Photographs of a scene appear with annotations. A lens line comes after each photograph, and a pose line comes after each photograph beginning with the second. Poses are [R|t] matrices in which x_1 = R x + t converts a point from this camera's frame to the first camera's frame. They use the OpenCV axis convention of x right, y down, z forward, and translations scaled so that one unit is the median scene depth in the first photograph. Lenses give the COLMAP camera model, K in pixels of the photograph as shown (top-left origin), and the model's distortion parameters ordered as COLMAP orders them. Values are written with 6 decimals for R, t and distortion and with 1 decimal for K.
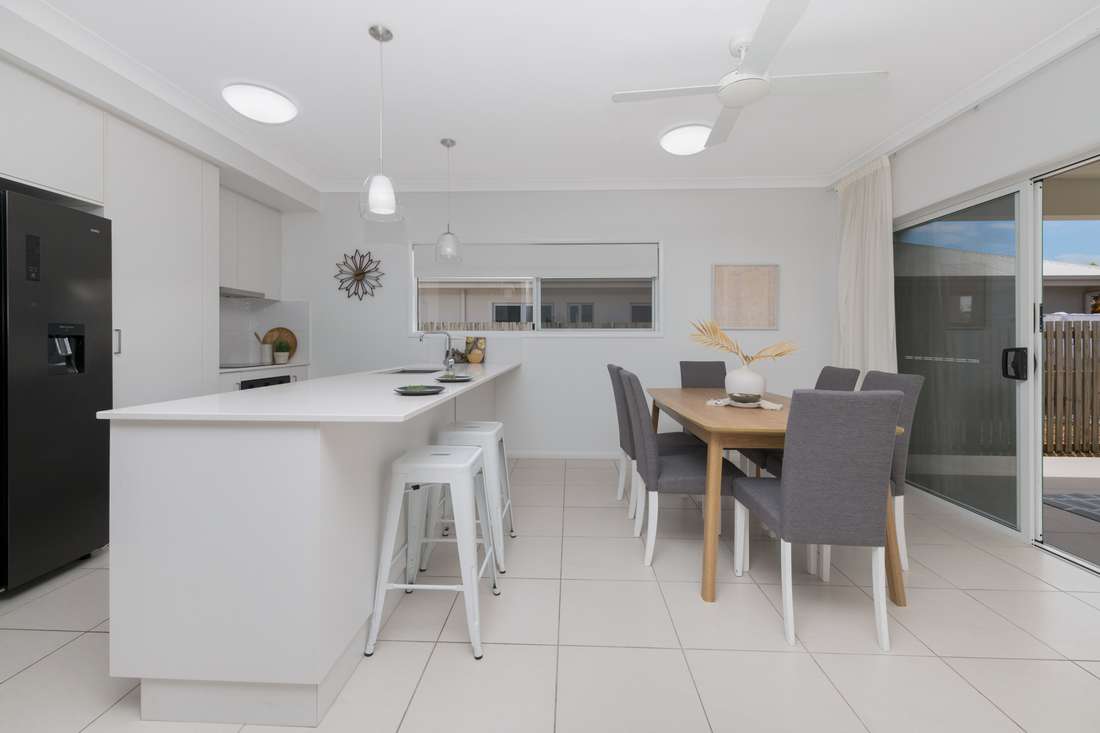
lens RADIAL K [[444.5, 0, 551.0], [0, 444.5, 340.6], [0, 0, 1]] dist [0.000411, 0.000010]
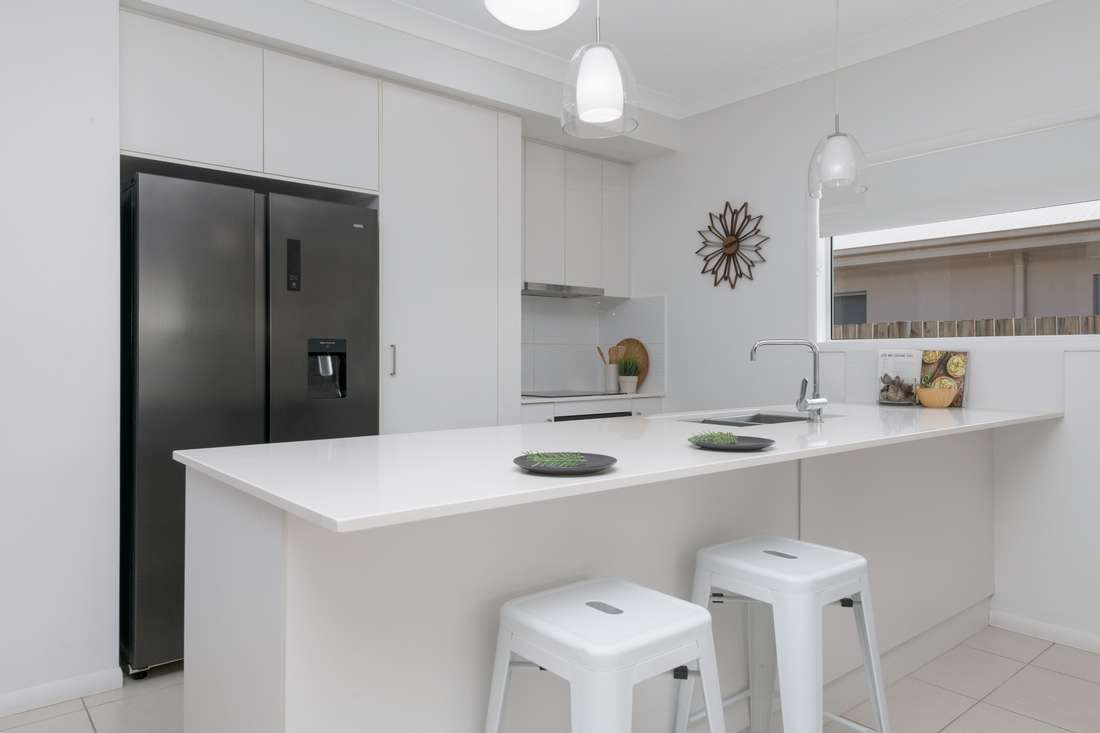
lens RADIAL K [[723.4, 0, 549.4], [0, 723.4, 352.8], [0, 0, 1]] dist [0.021171, 0.000296]
pose [[0.670777, -0.005921, -0.741635, 0.112006], [0.000480, 0.999971, -0.007549, -0.000420], [0.741659, 0.004708, 0.670761, 0.195206]]
